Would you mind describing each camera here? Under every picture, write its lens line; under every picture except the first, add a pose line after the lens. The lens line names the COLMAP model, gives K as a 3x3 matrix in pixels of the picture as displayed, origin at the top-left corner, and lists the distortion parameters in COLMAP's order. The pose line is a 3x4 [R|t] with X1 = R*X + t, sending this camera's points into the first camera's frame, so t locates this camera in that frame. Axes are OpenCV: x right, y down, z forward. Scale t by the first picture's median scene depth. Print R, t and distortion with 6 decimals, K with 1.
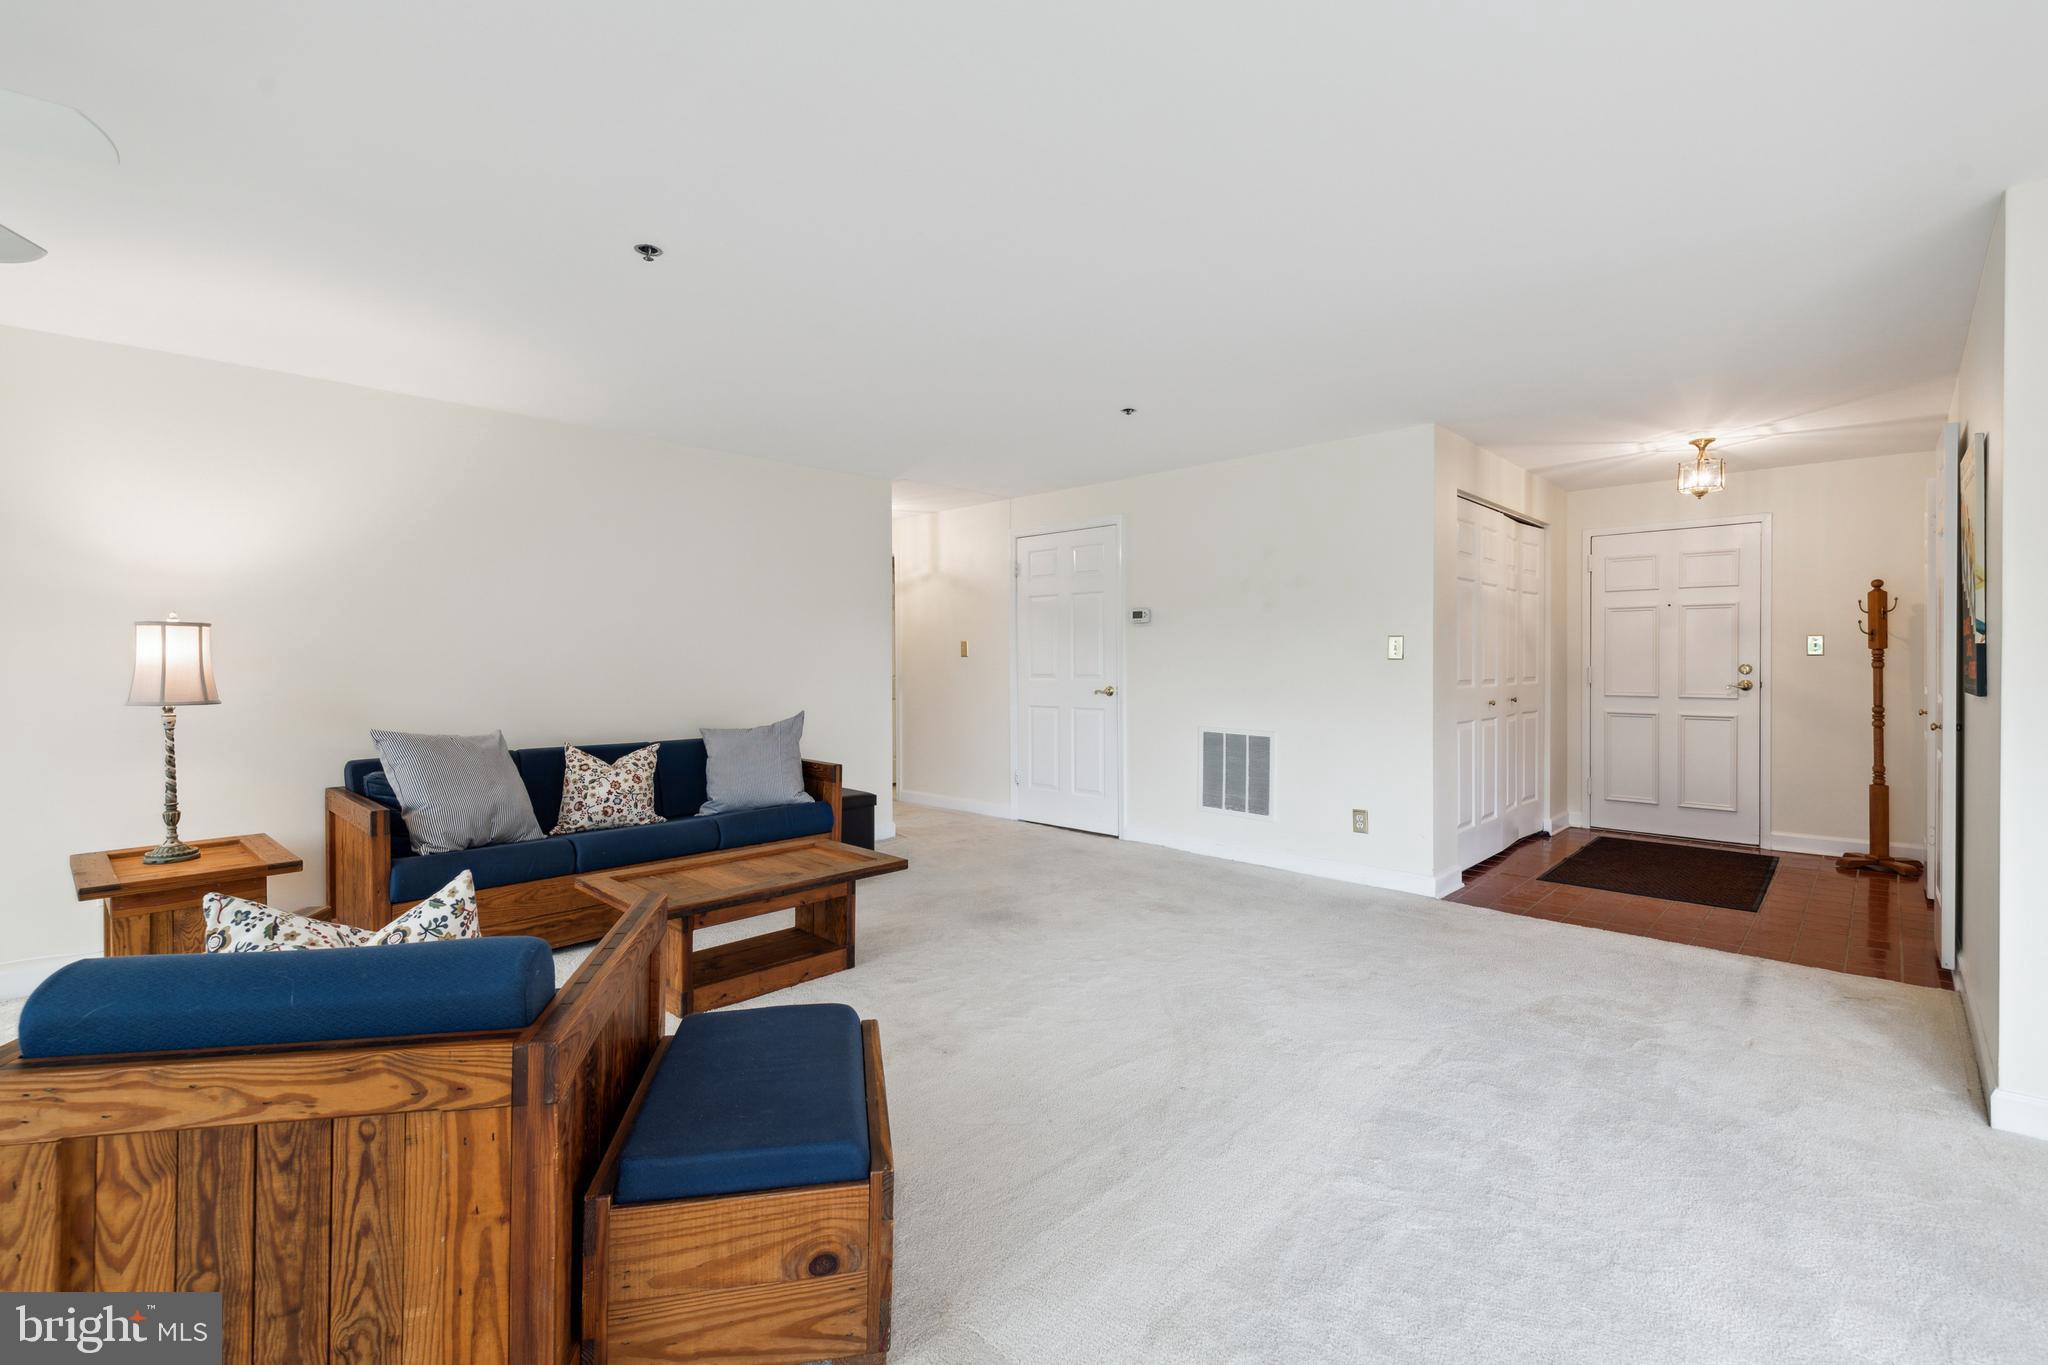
lens RADIAL K [[894.8, 0, 1023.8], [0, 894.8, 659.2], [0, 0, 1]] dist [0.021603, -0.011085]
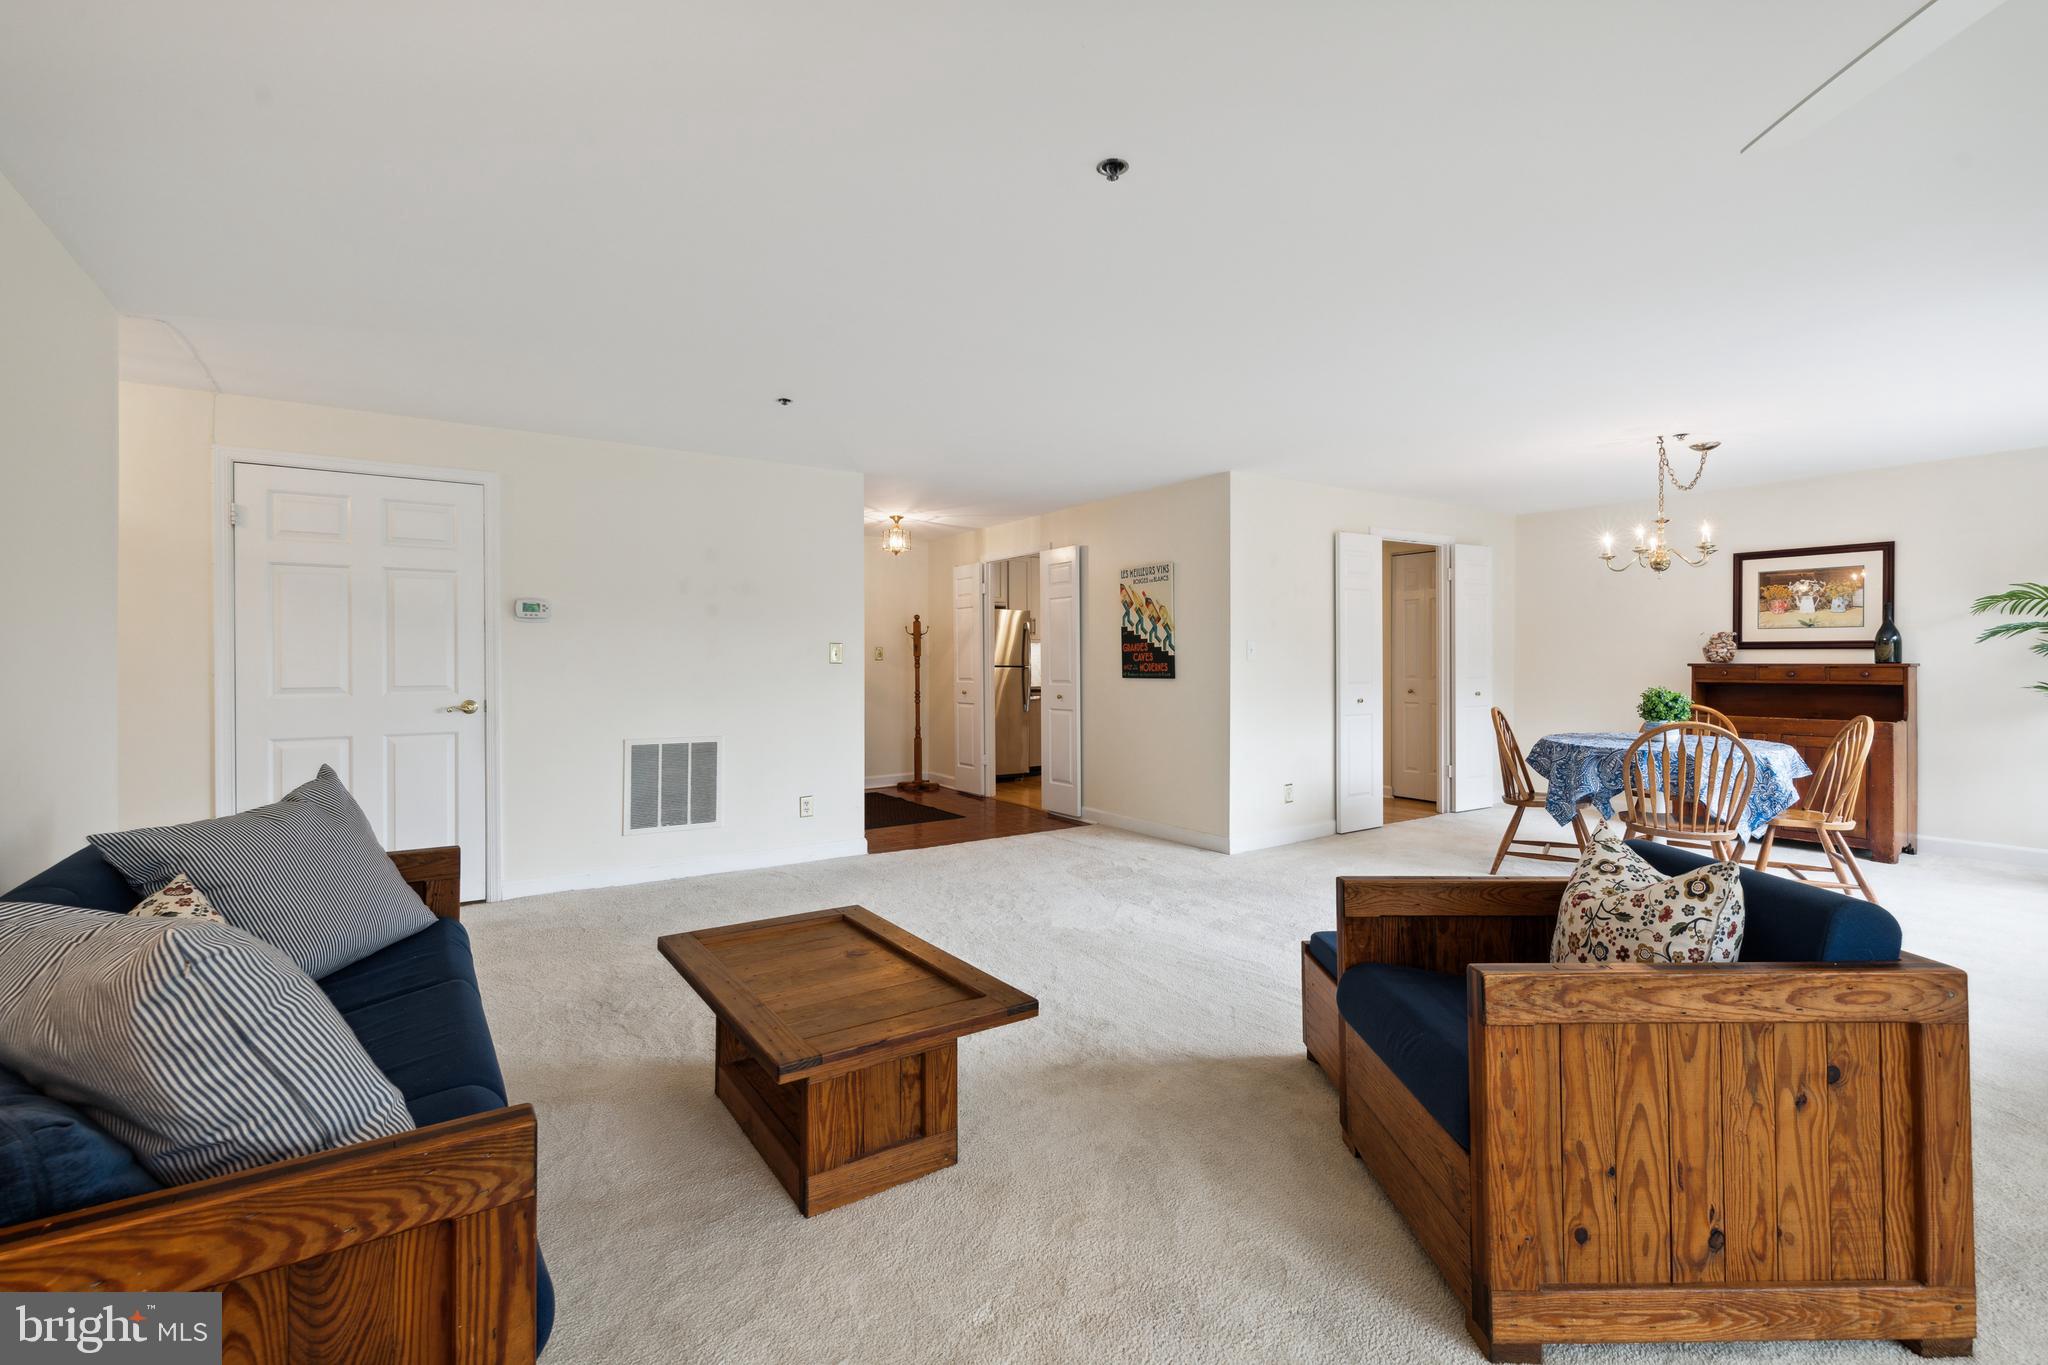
lens RADIAL K [[914.7, 0, 1029.7], [0, 914.7, 663.8], [0, 0, 1]] dist [0.022121, -0.006969]
pose [[0.192382, -0.001609, 0.981319, -0.721676], [0.000588, 0.999999, 0.001525, -0.000753], [-0.981320, 0.000284, 0.192383, 0.514225]]
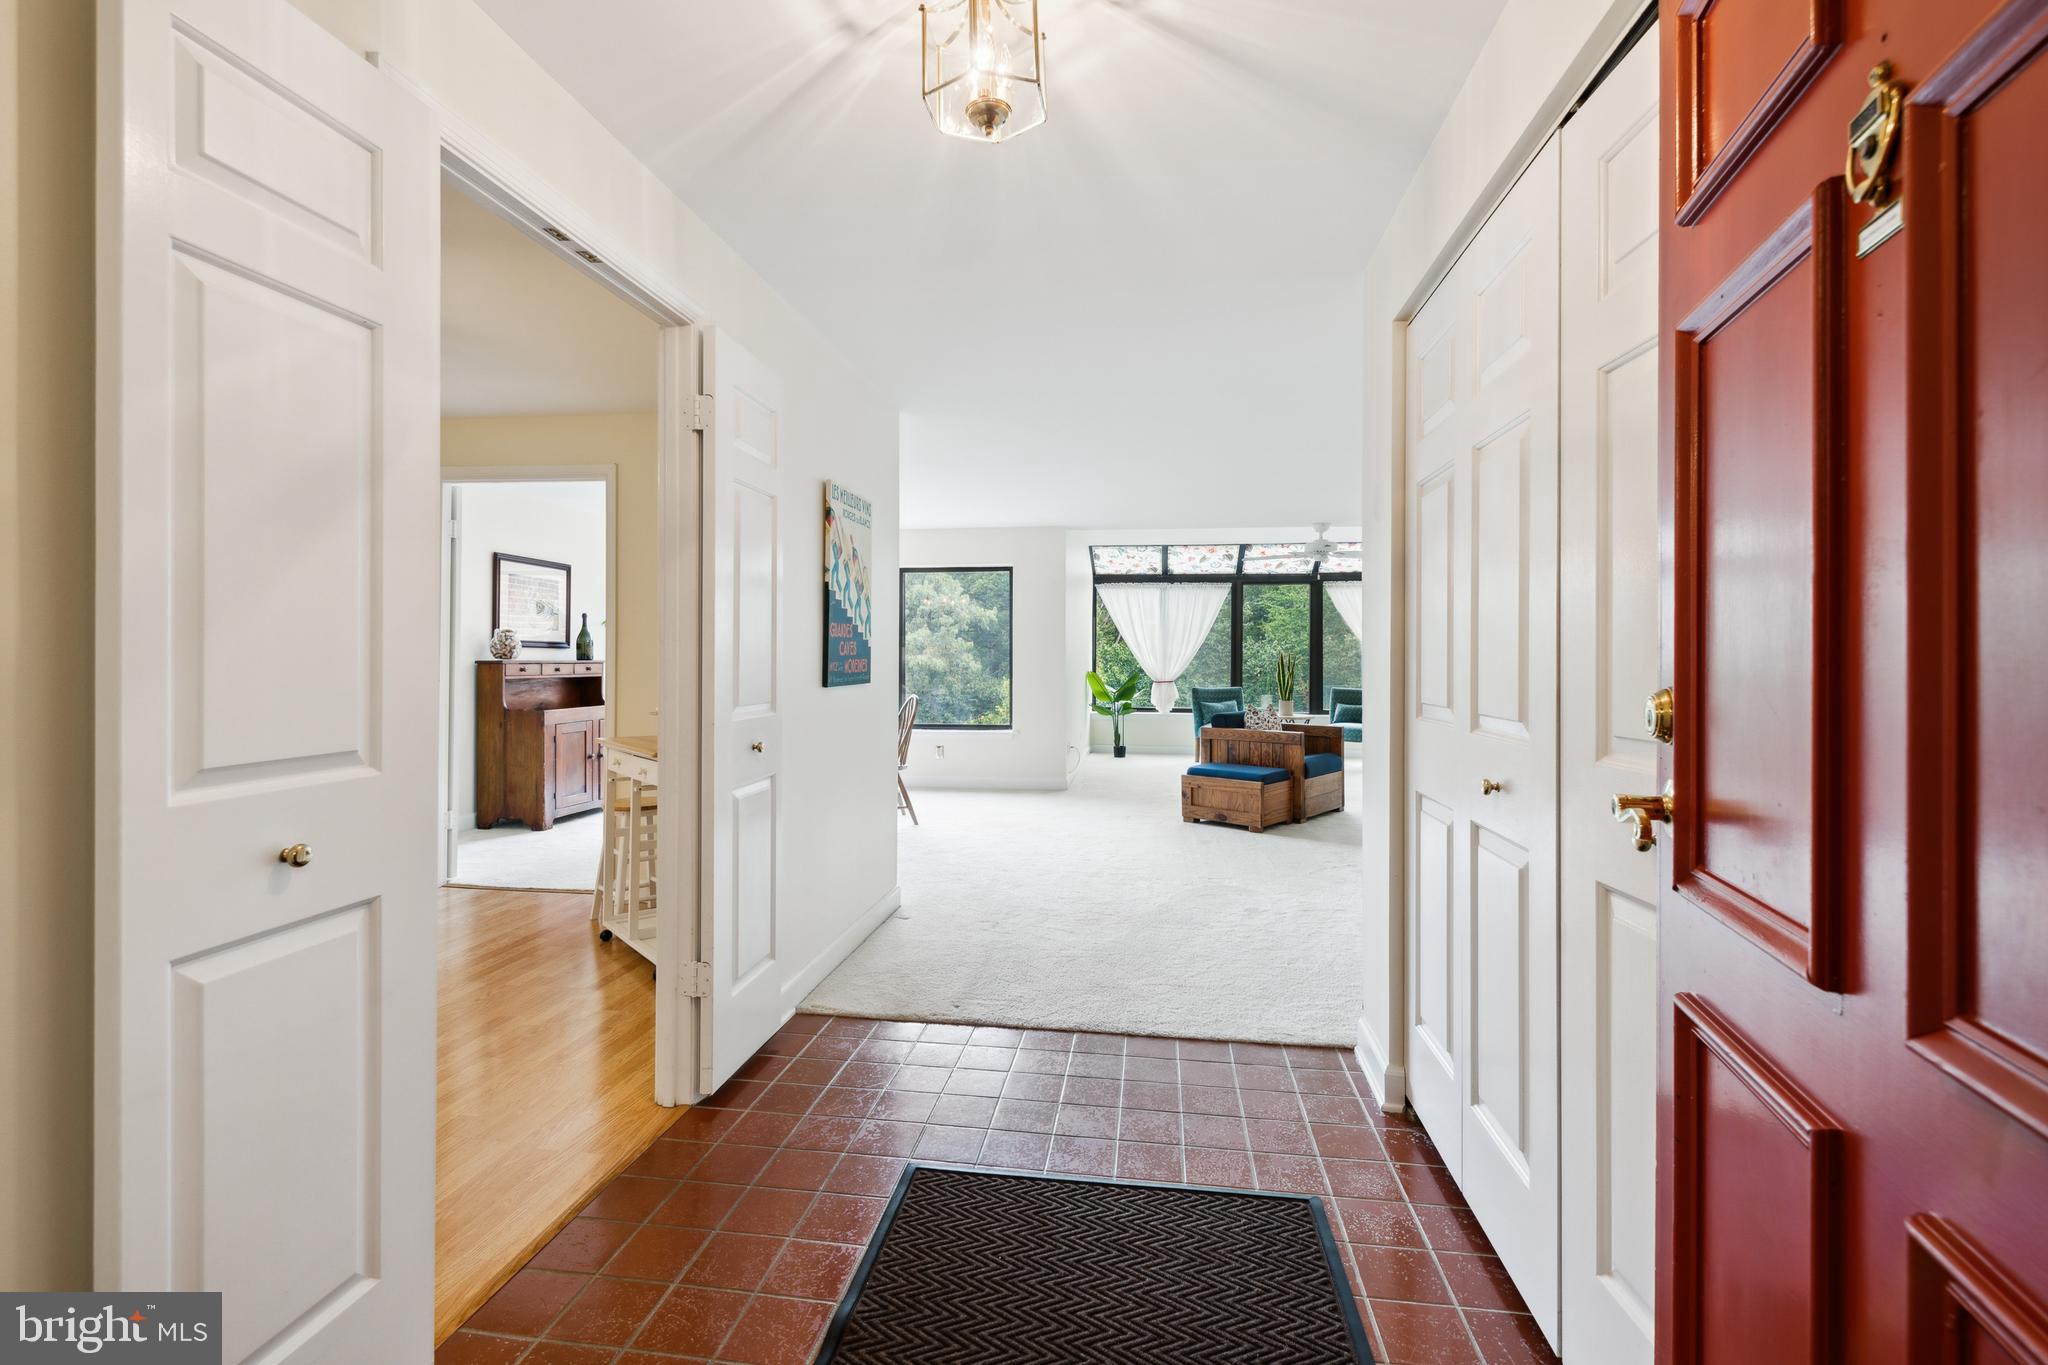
lens RADIAL K [[894.8, 0, 1023.8], [0, 894.8, 659.2], [0, 0, 1]] dist [0.021603, -0.011085]
pose [[-0.810269, 0.000492, -0.586058, 0.989658], [0.001618, 0.999998, -0.001398, 0.003155], [0.586056, -0.002080, -0.810268, 1.328573]]
